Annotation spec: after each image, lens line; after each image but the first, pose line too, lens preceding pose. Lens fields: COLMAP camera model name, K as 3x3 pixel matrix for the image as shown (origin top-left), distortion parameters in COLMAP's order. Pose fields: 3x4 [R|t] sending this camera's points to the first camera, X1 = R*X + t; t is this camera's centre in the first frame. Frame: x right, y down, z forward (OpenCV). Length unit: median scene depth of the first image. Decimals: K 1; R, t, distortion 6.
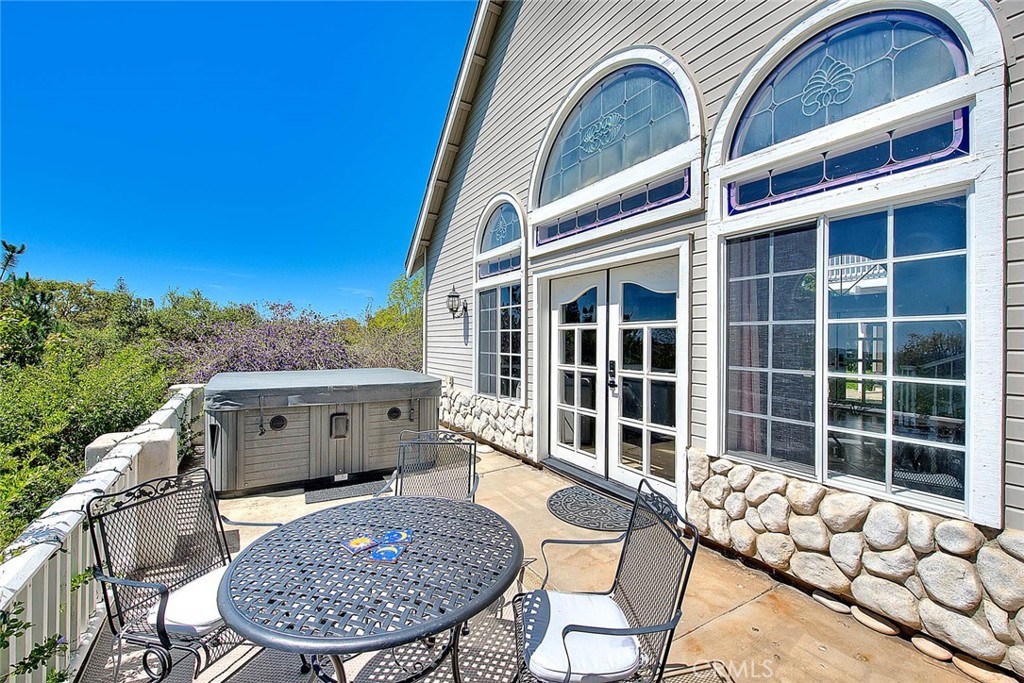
lens RADIAL K [[443.1, 0, 514.0], [0, 443.1, 345.5], [0, 0, 1]] dist [-0.007456, -0.000918]
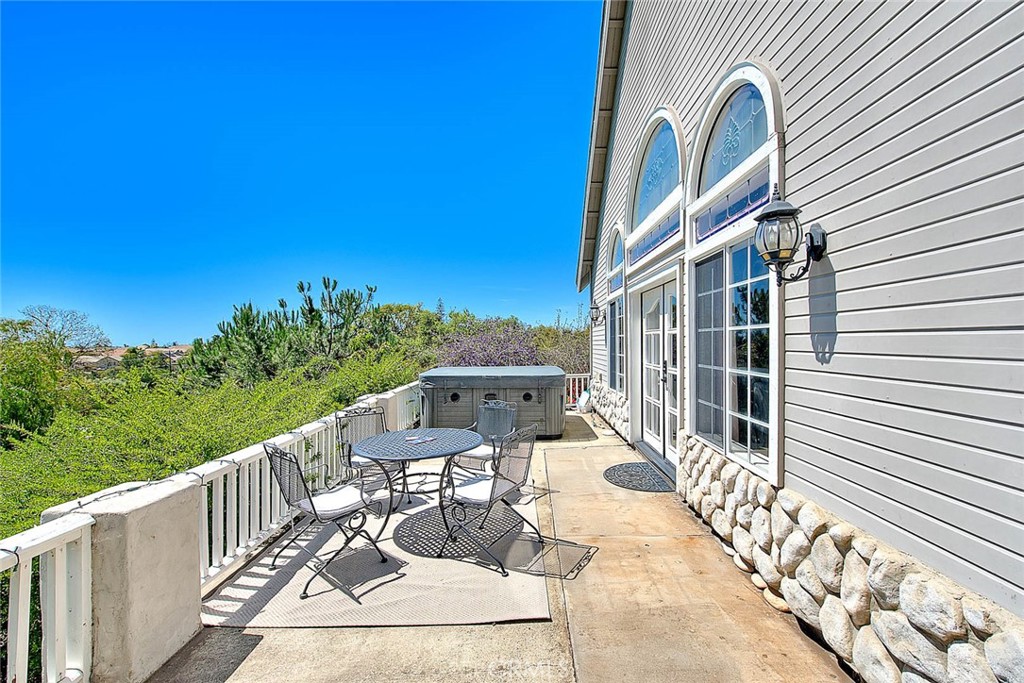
lens RADIAL K [[443.1, 0, 512.2], [0, 443.1, 345.7], [0, 0, 1]] dist [-0.007456, -0.000918]
pose [[0.839644, -0.010737, -0.543032, 0.522503], [0.008245, 0.999941, -0.007022, -0.000626], [0.543075, 0.001419, 0.839683, -0.246348]]
